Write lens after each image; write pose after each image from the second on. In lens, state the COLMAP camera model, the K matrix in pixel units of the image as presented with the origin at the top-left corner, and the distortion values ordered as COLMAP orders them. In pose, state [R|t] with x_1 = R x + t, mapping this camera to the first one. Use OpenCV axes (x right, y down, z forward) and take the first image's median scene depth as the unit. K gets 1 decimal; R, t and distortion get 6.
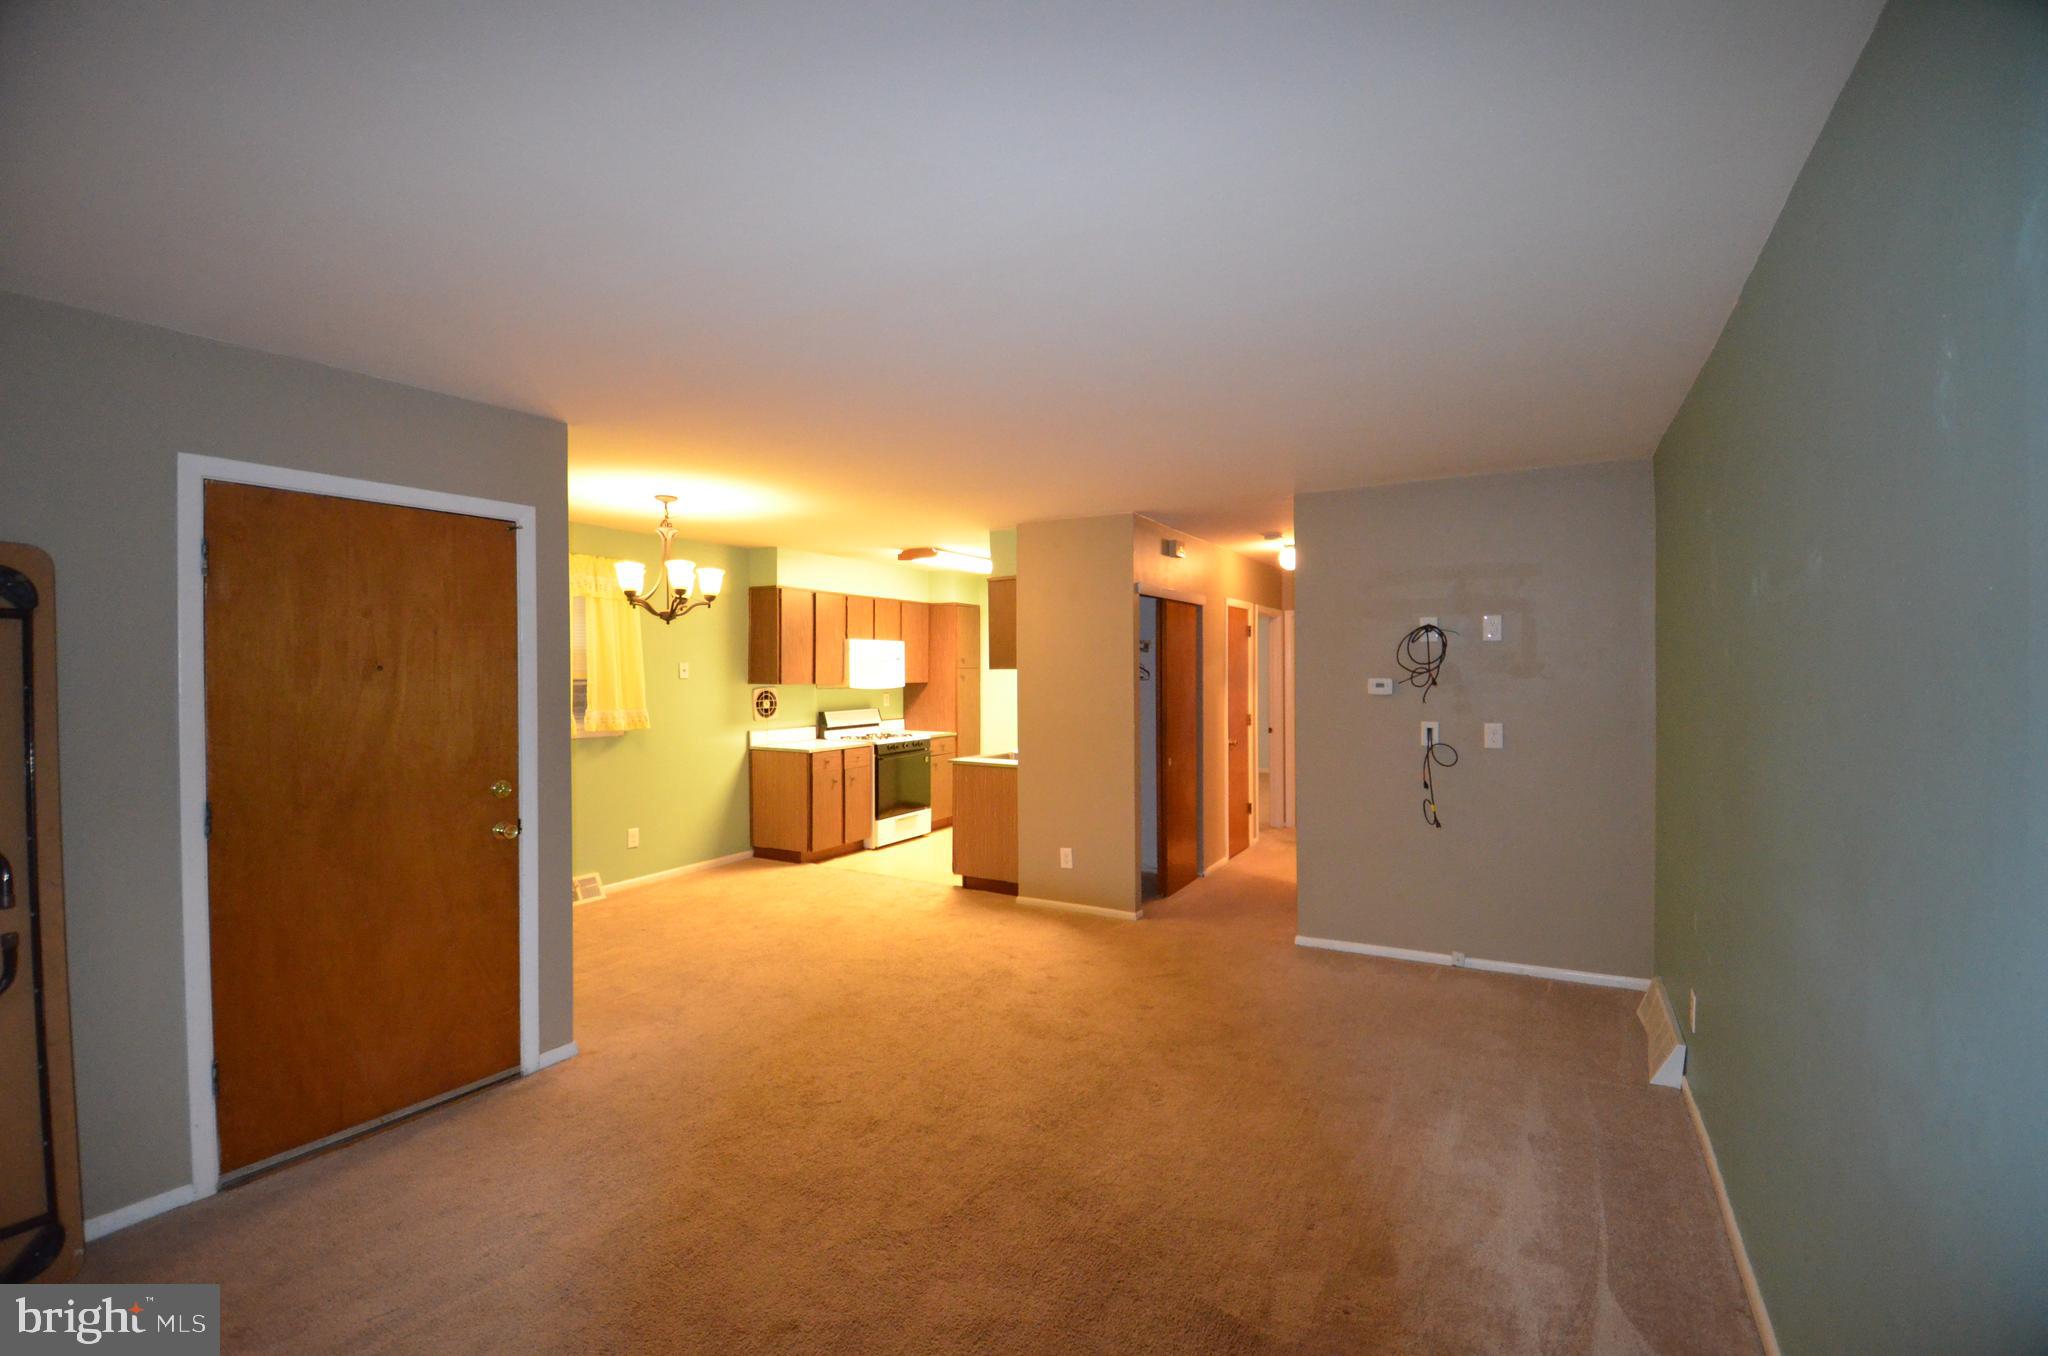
lens RADIAL K [[901.1, 0, 1025.7], [0, 901.1, 680.3], [0, 0, 1]] dist [0.021191, -0.028942]
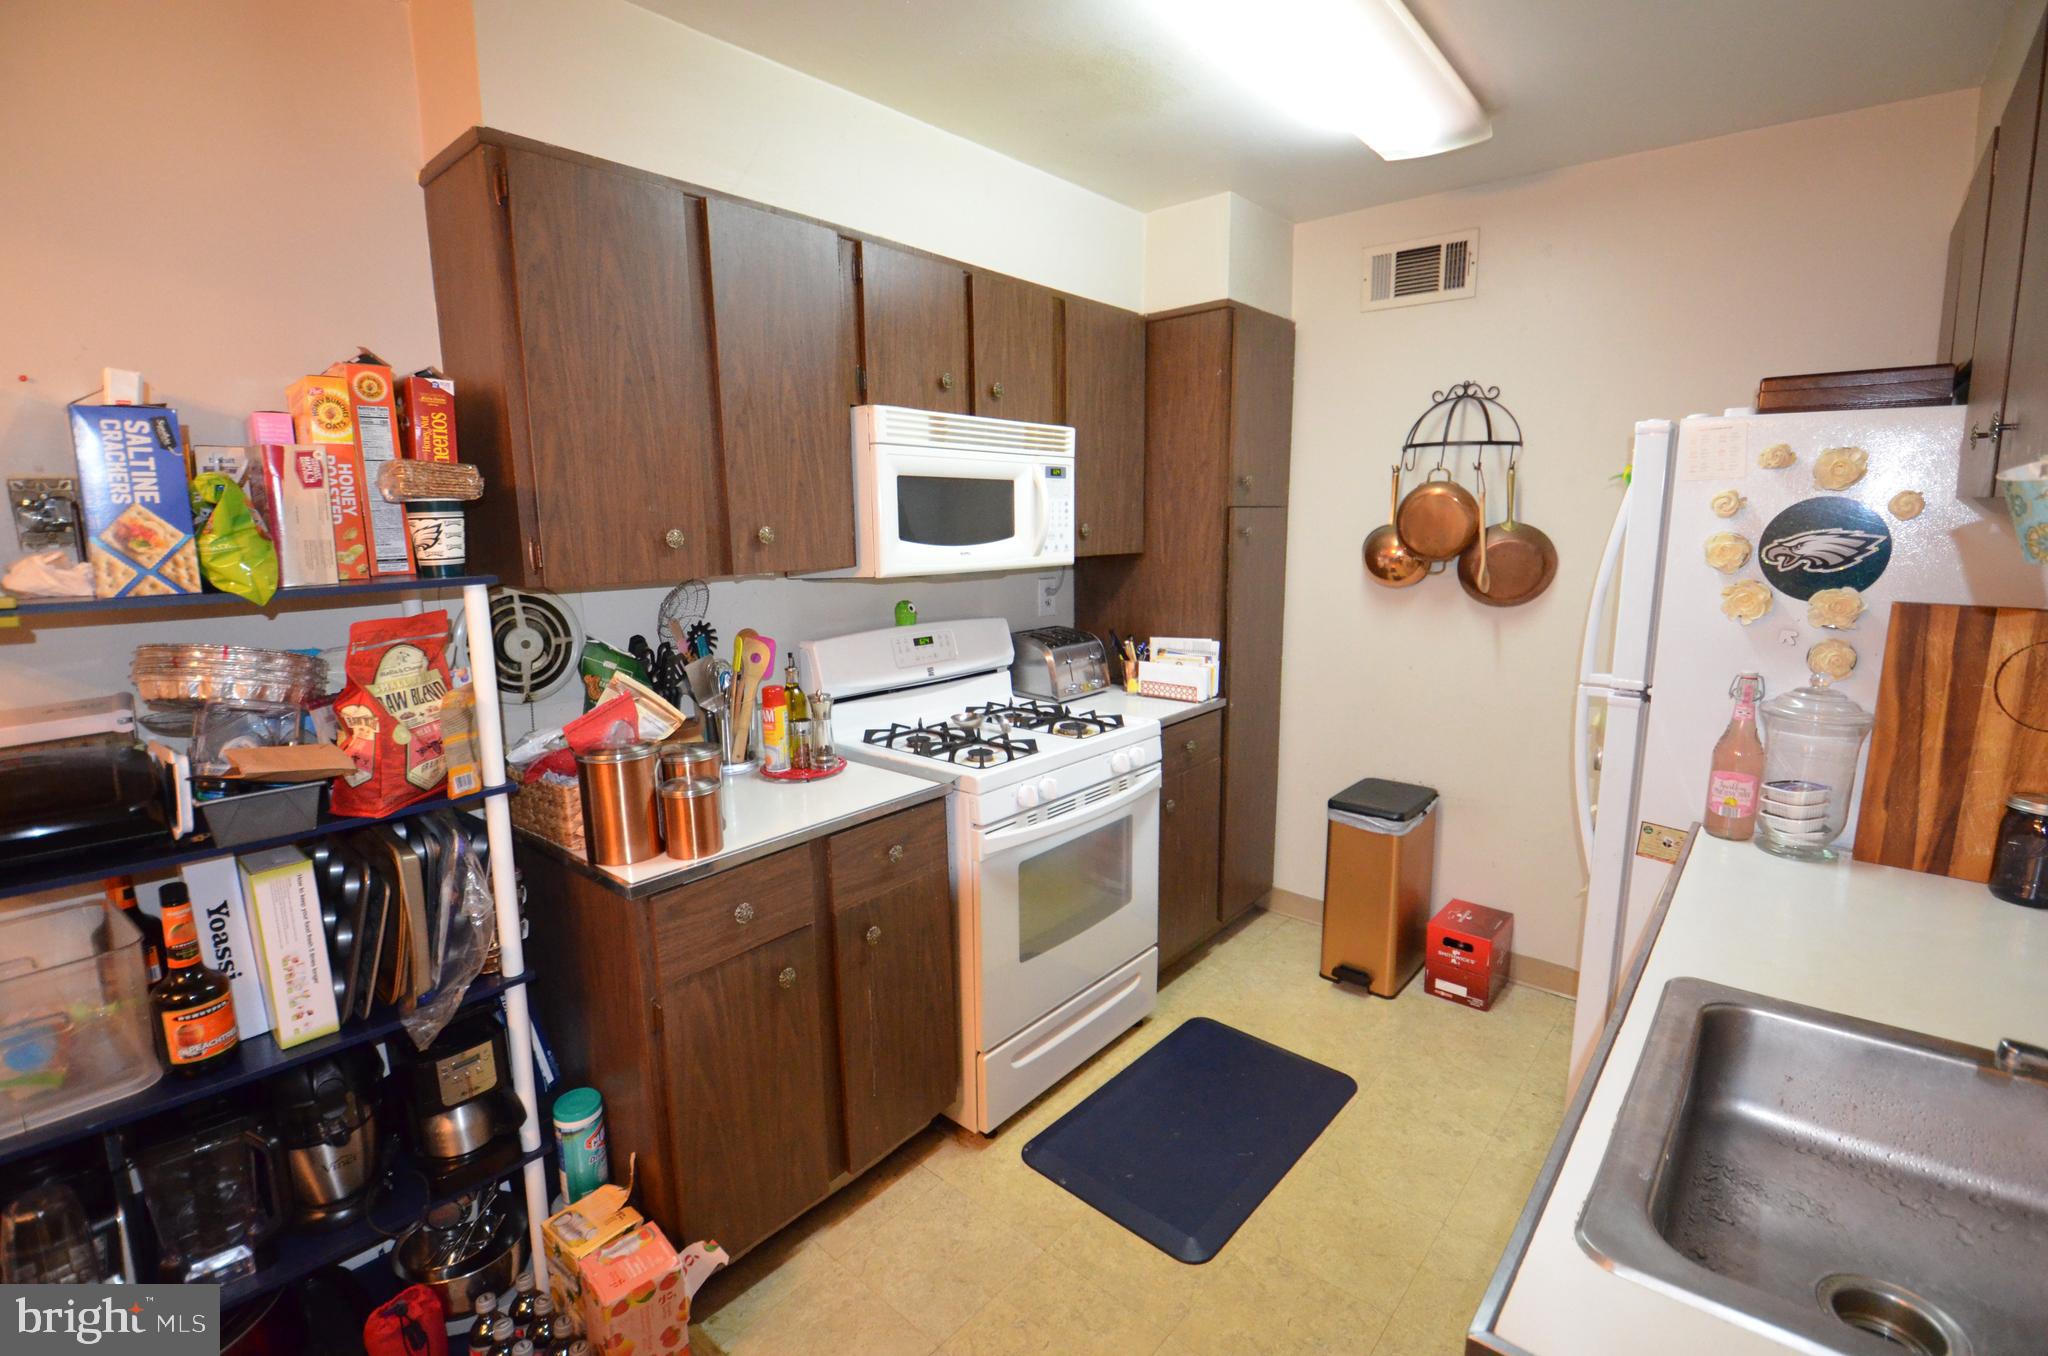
lens RADIAL K [[911.8, 0, 1024.0], [0, 911.8, 678.0], [0, 0, 1]] dist [0.014072, -0.030730]
pose [[0.980270, 0.022801, -0.196346, -0.101596], [0.008787, 0.987317, 0.158518, -0.007045], [0.197470, -0.157116, 0.967636, 0.787173]]
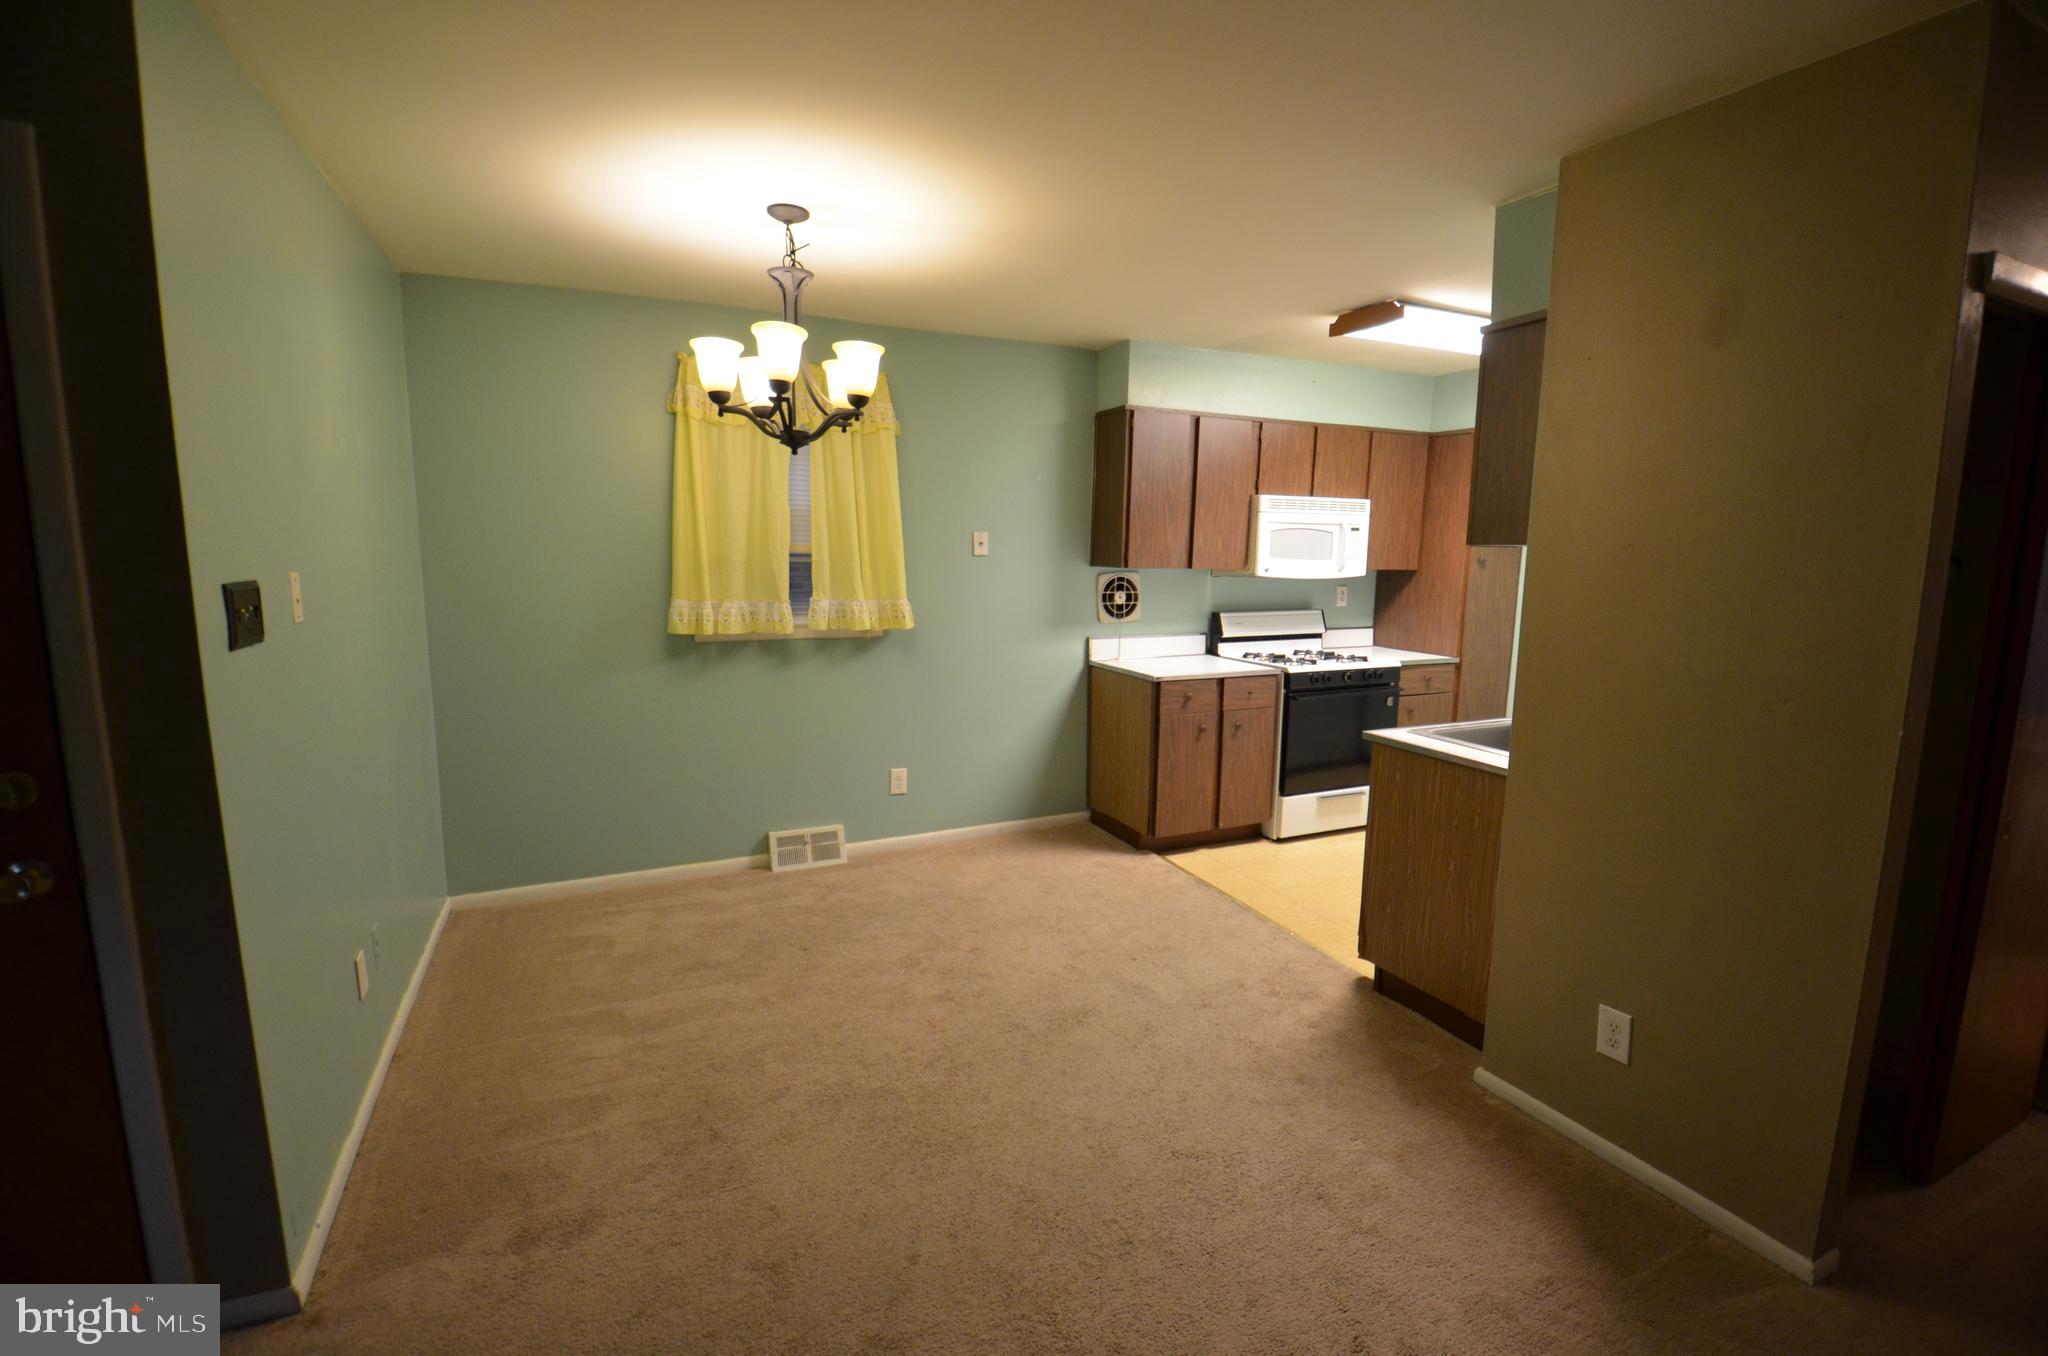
lens RADIAL K [[906.4, 0, 1017.7], [0, 906.4, 683.0], [0, 0, 1]] dist [0.029871, -0.029346]
pose [[0.812867, 0.099695, -0.573853, 0.037530], [-0.021280, 0.989668, 0.141792, -0.004252], [0.582060, -0.103046, 0.806590, 0.432593]]
